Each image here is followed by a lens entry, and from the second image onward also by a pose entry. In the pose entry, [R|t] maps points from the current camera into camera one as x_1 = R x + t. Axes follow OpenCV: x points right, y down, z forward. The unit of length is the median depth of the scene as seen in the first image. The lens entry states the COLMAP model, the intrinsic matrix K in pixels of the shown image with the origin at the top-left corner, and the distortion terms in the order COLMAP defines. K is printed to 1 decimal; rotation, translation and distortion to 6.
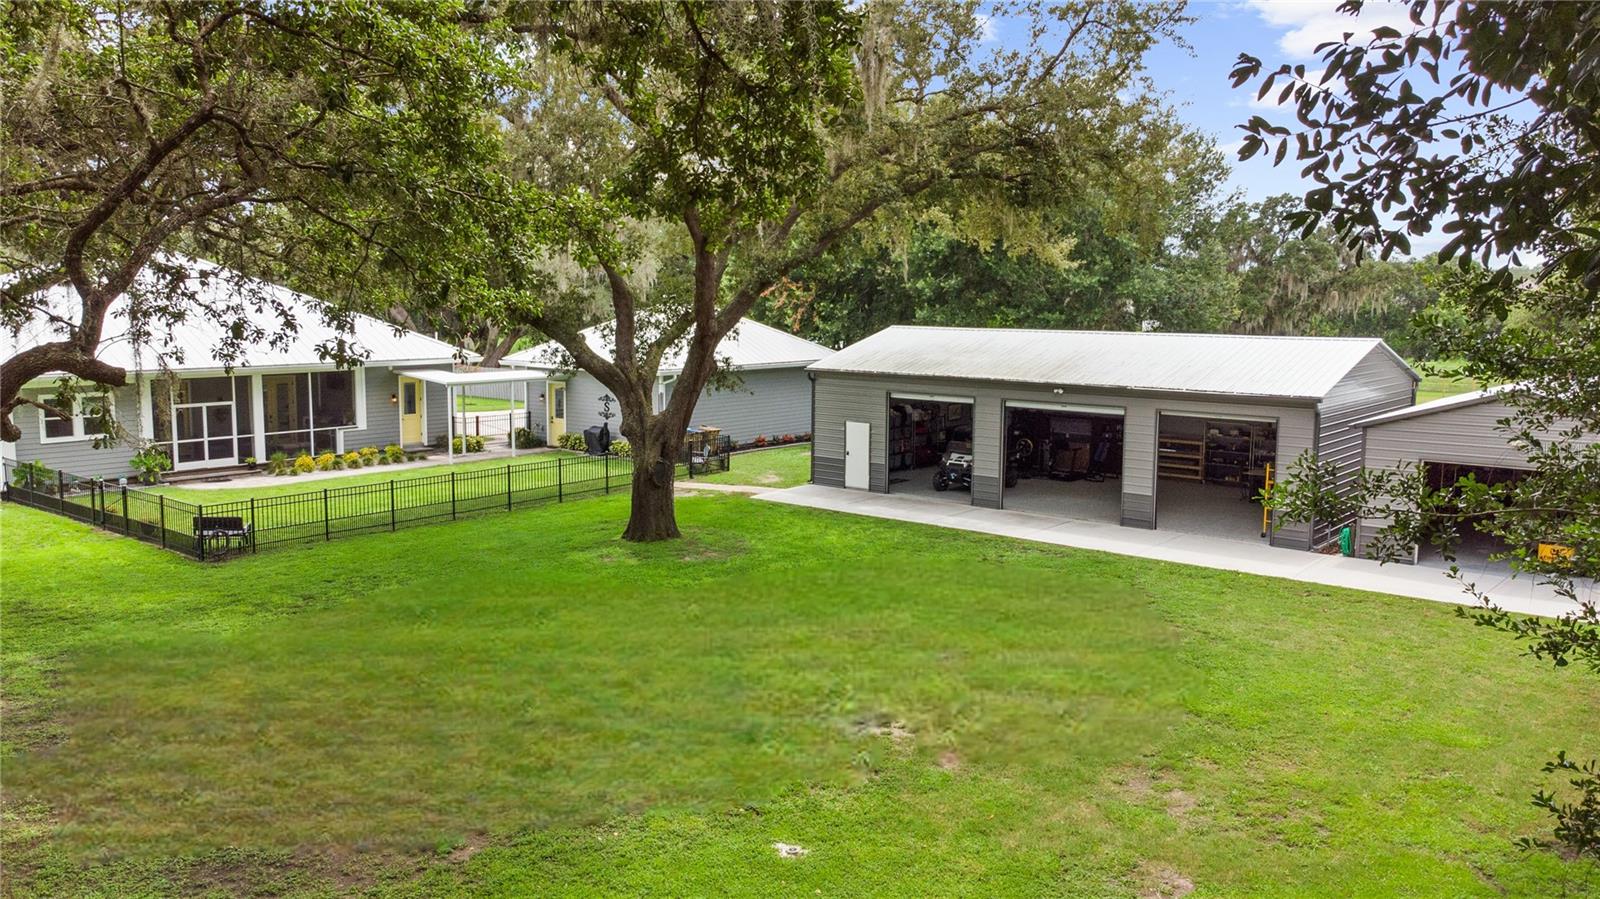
lens RADIAL K [[1248.0, 0, 799.2], [0, 1248.0, 447.9], [0, 0, 1]] dist [0.045650, 0.004618]
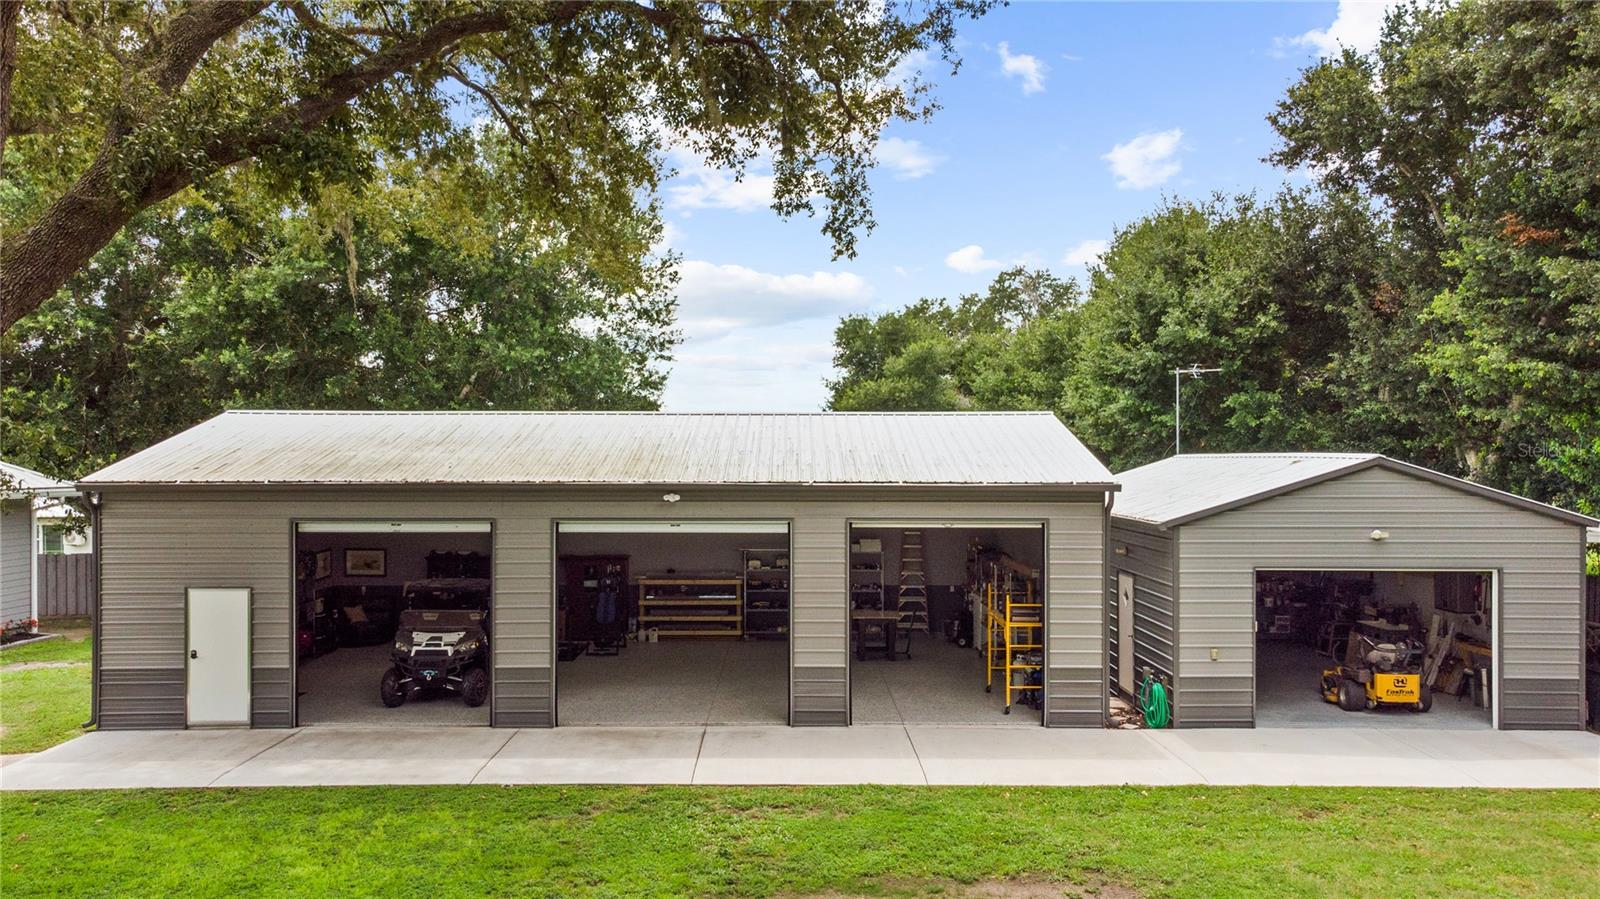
lens RADIAL K [[1248.0, 0, 801.7], [0, 1248.0, 453.3], [0, 0, 1]] dist [0.045650, 0.004618]
pose [[0.777671, -0.009222, 0.628604, -0.086294], [0.086838, 0.991884, -0.092878, -0.007291], [-0.622645, 0.126815, 0.772160, 0.473654]]
